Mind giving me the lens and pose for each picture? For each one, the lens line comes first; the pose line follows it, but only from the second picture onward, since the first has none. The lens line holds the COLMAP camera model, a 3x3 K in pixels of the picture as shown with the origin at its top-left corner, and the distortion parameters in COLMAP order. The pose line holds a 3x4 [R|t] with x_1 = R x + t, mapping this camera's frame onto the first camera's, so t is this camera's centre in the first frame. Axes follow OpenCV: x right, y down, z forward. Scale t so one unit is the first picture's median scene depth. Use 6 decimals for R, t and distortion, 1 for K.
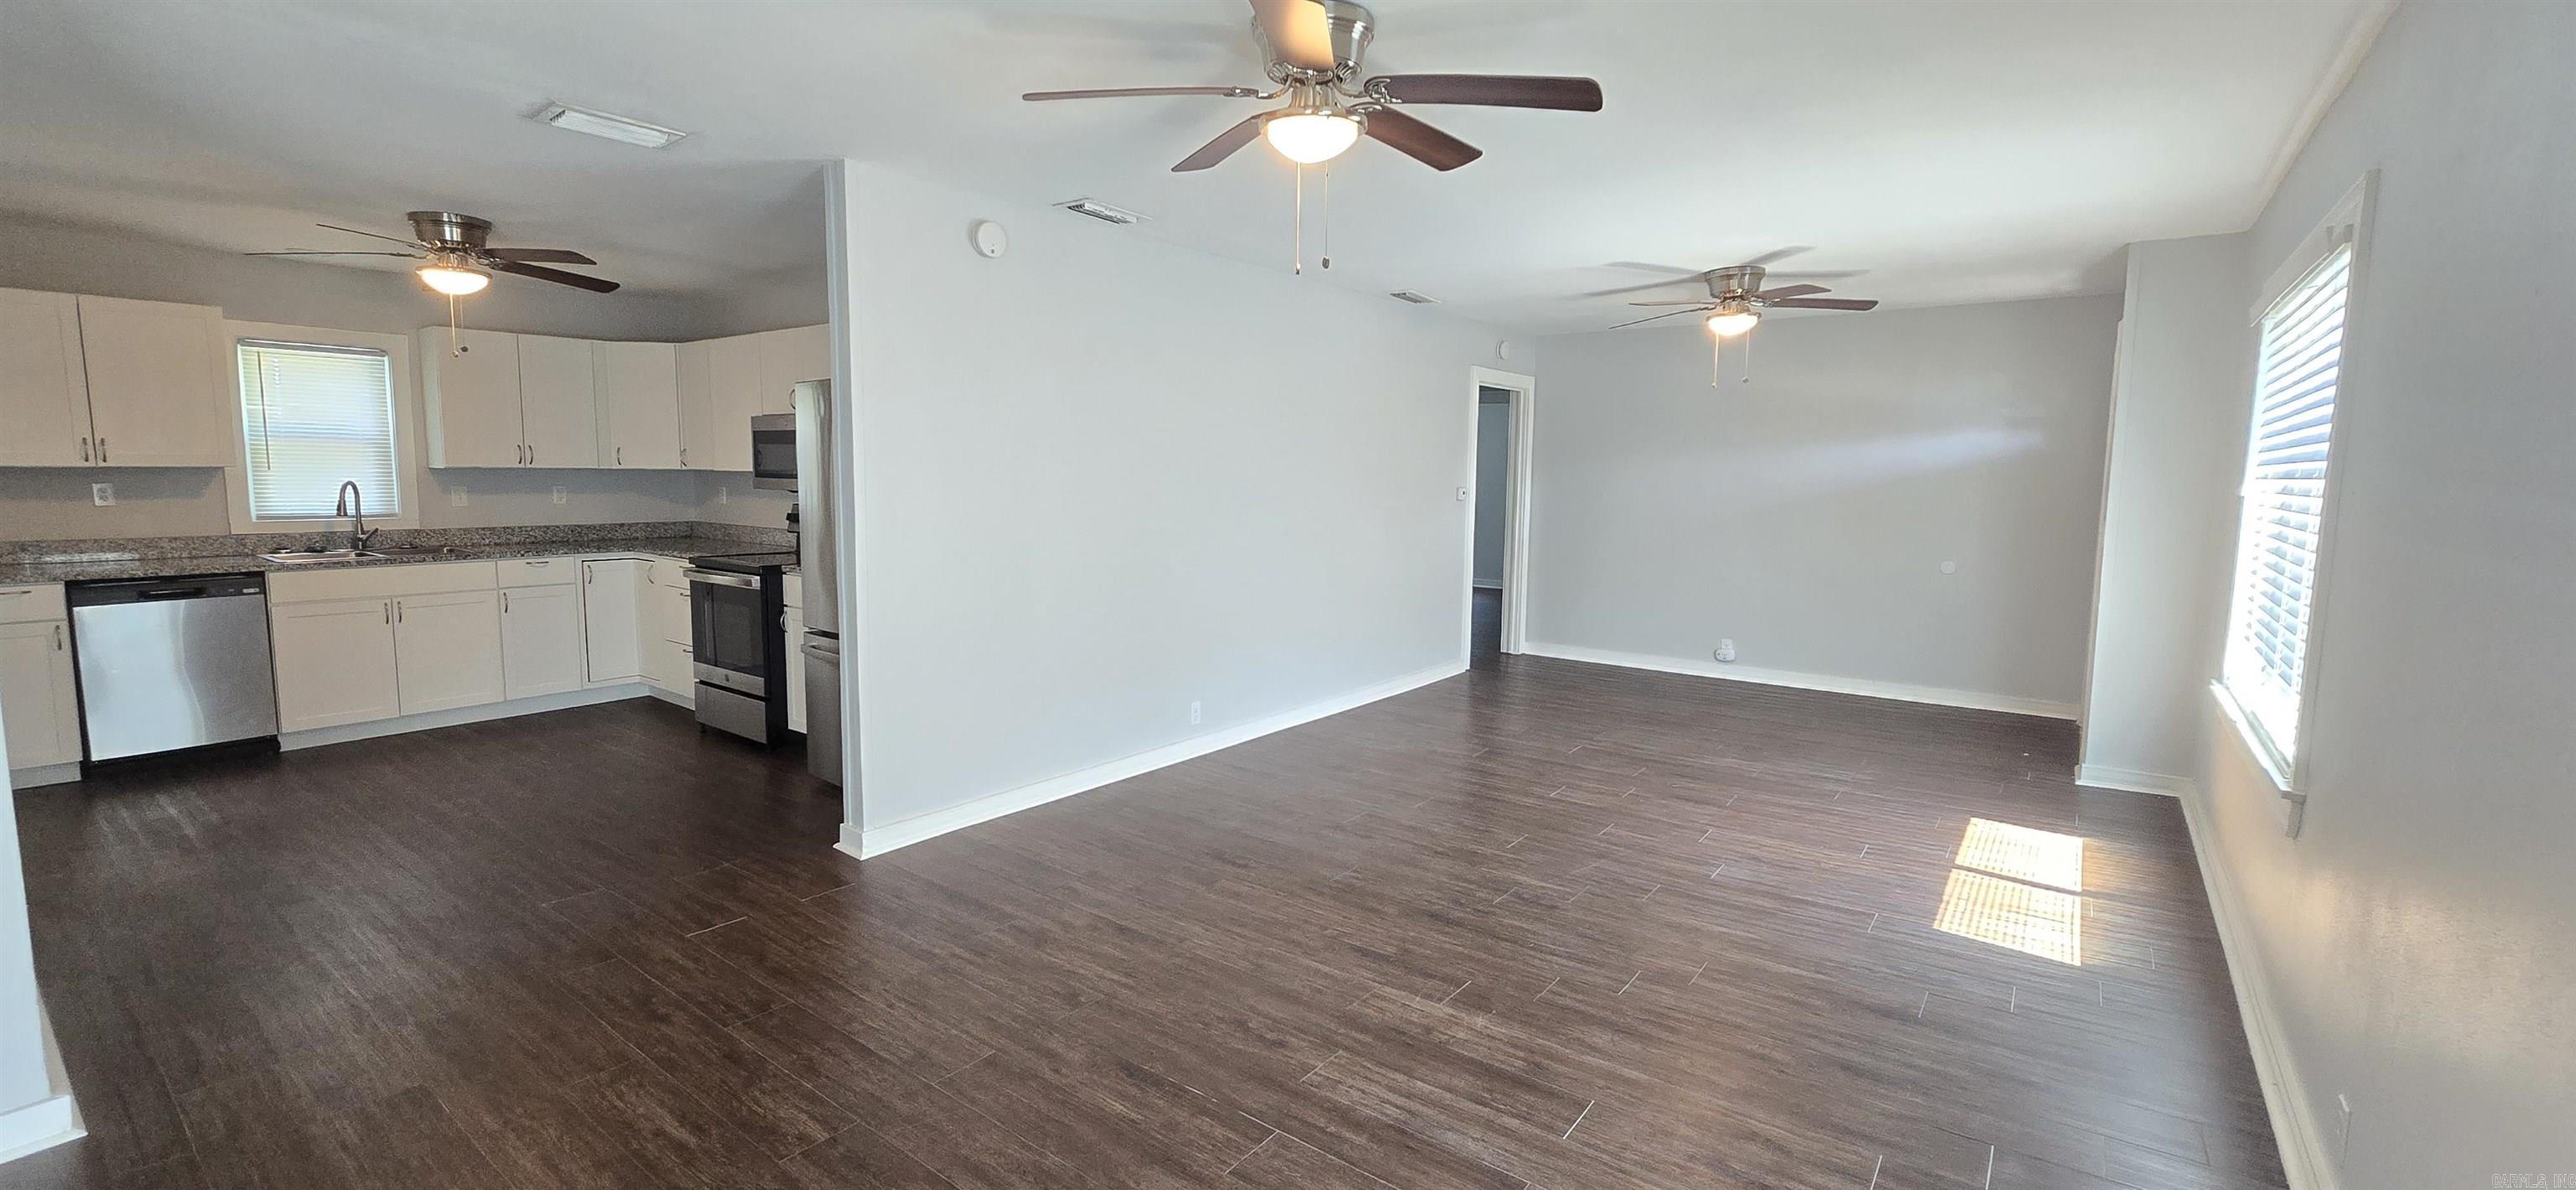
lens RADIAL K [[1047.5, 0, 1274.2], [0, 1047.5, 578.4], [0, 0, 1]] dist [-0.007697, 0.001821]
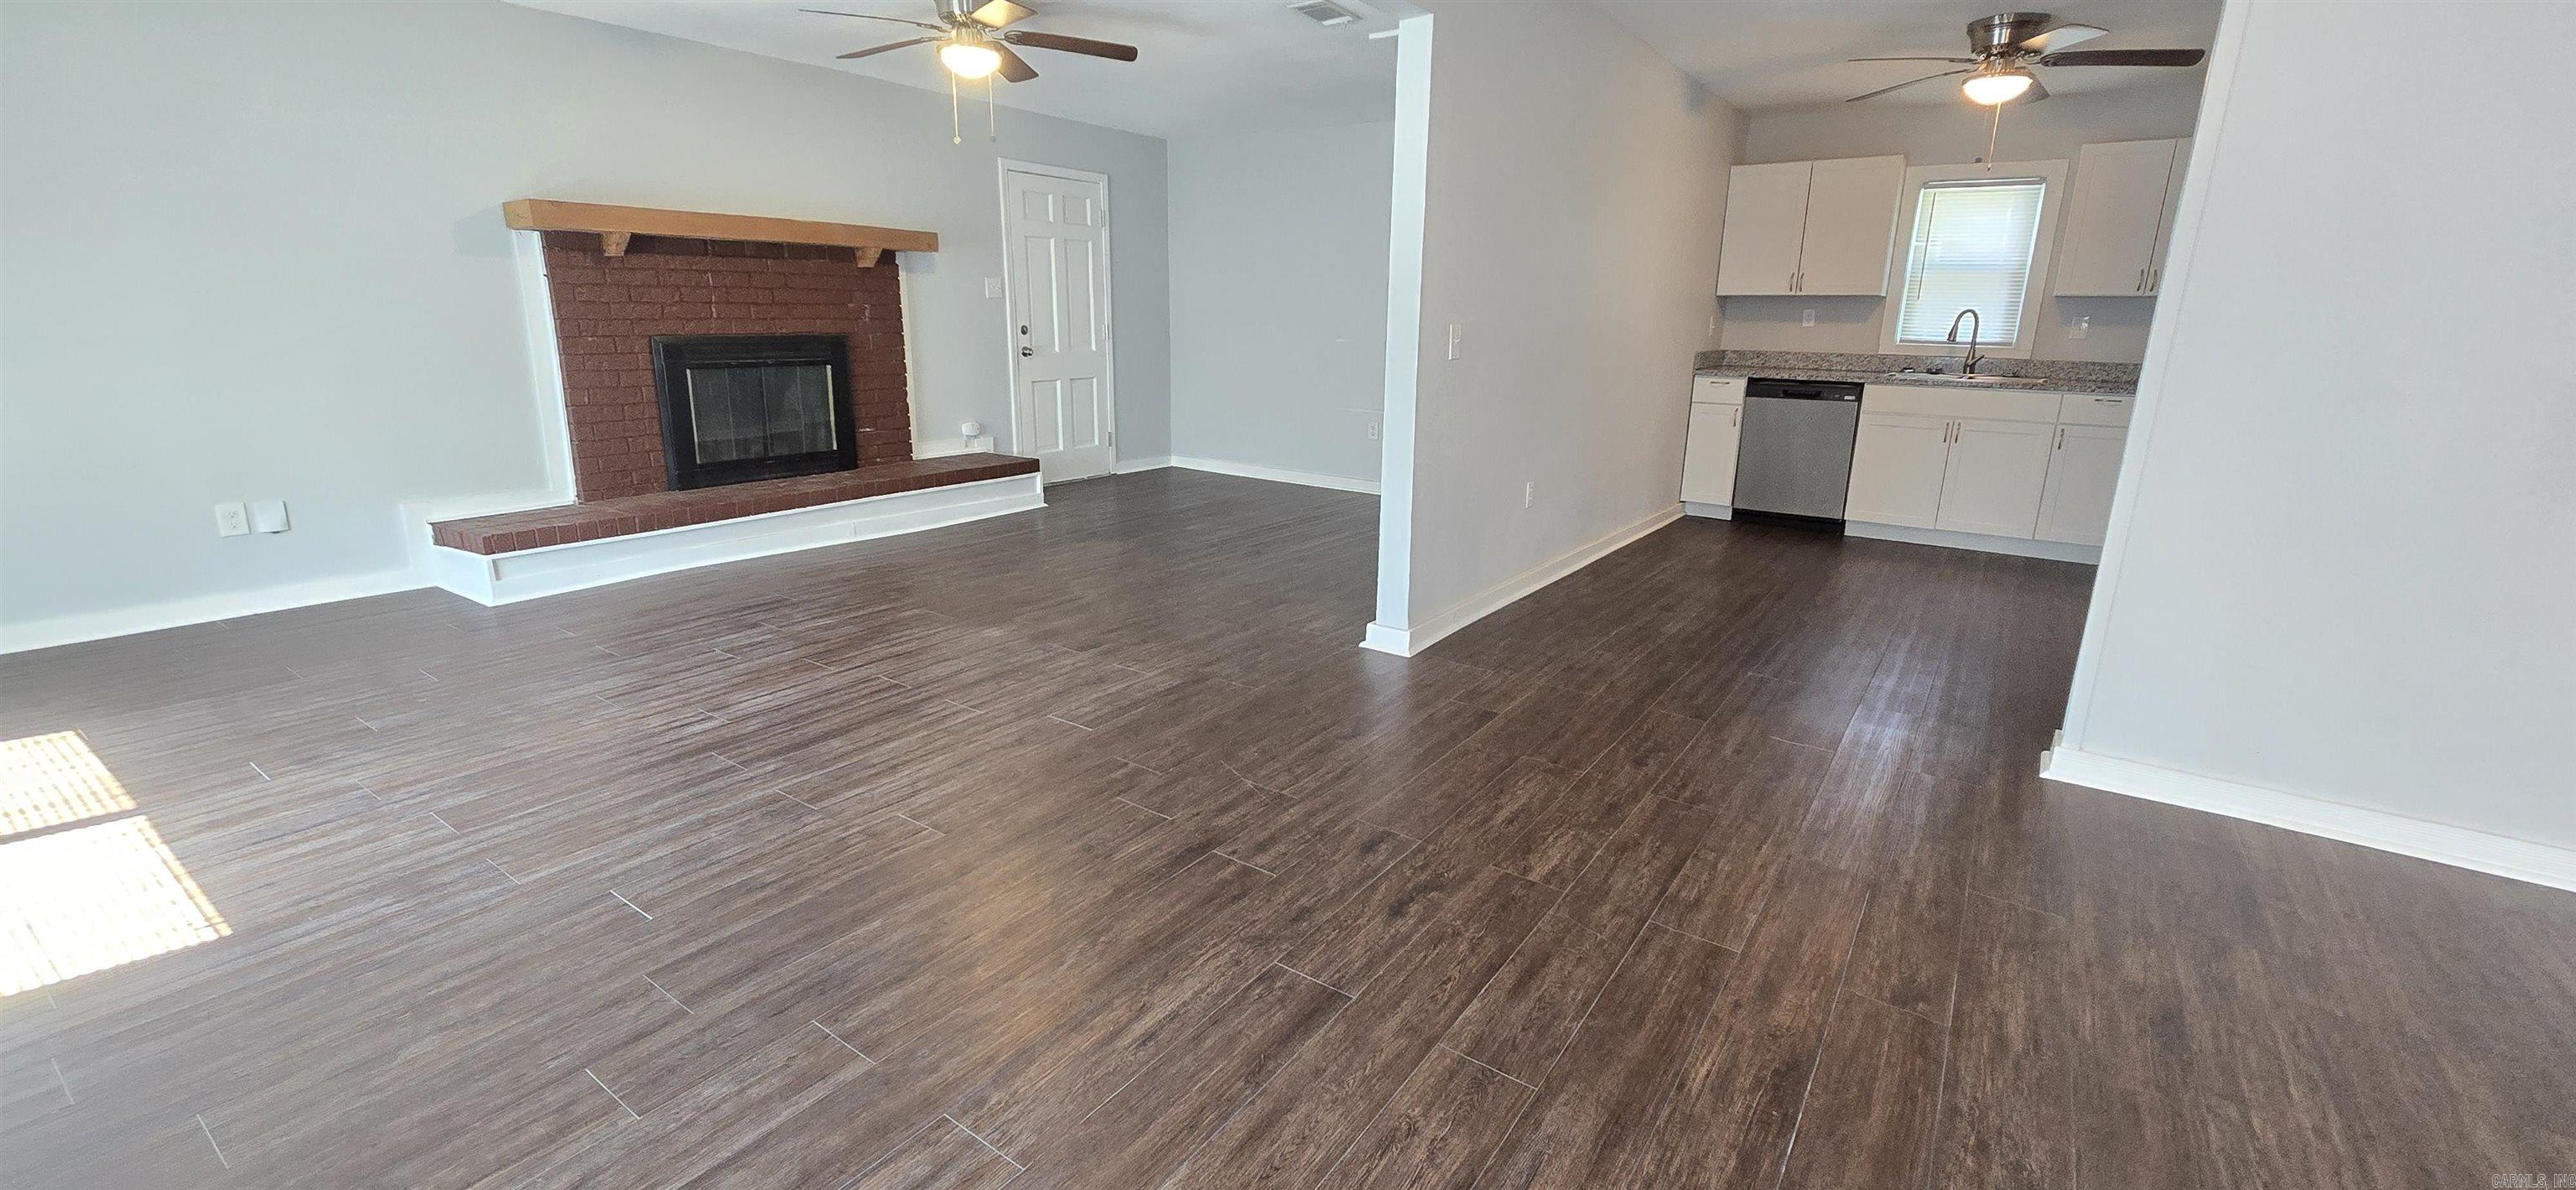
lens RADIAL K [[1047.5, 0, 1292.8], [0, 1047.5, 592.3], [0, 0, 1]] dist [-0.007697, 0.001821]
pose [[0.036501, 0.247236, -0.968268, 0.213497], [-0.117500, 0.963254, 0.241526, 0.010713], [0.992402, 0.104956, 0.064210, 0.271271]]
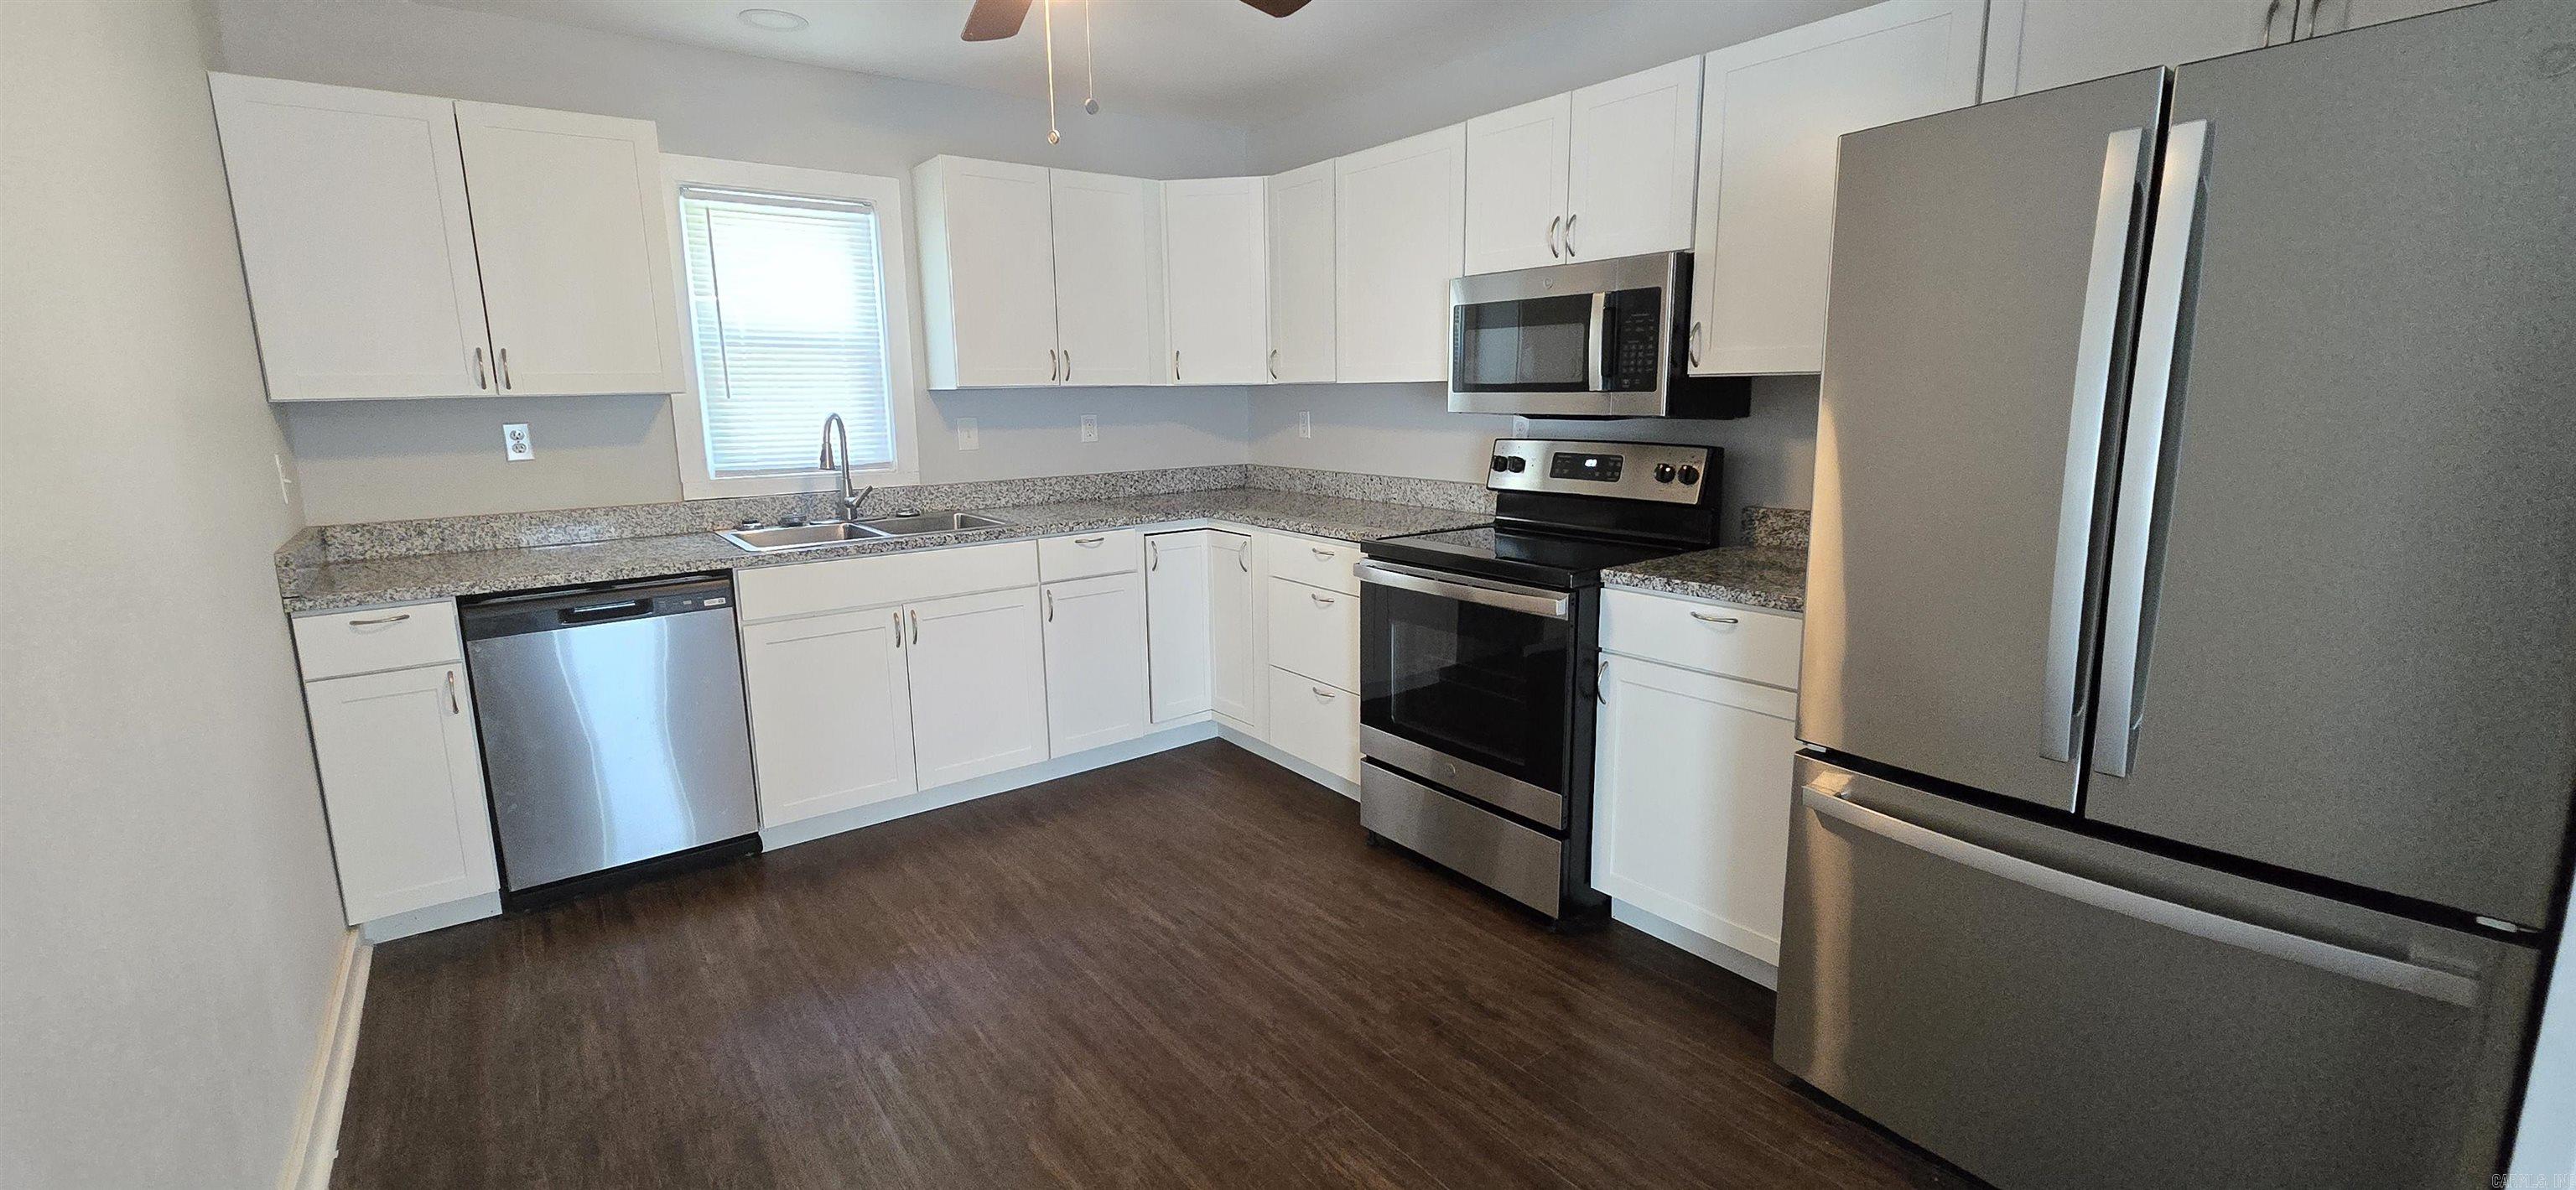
lens RADIAL K [[1047.5, 0, 1268.5], [0, 1047.5, 583.8], [0, 0, 1]] dist [-0.007697, 0.001821]
pose [[0.960359, 0.024462, -0.277692, -0.469355], [-0.001897, 0.996693, 0.081236, -0.043527], [0.278761, -0.077489, 0.957229, 0.473051]]
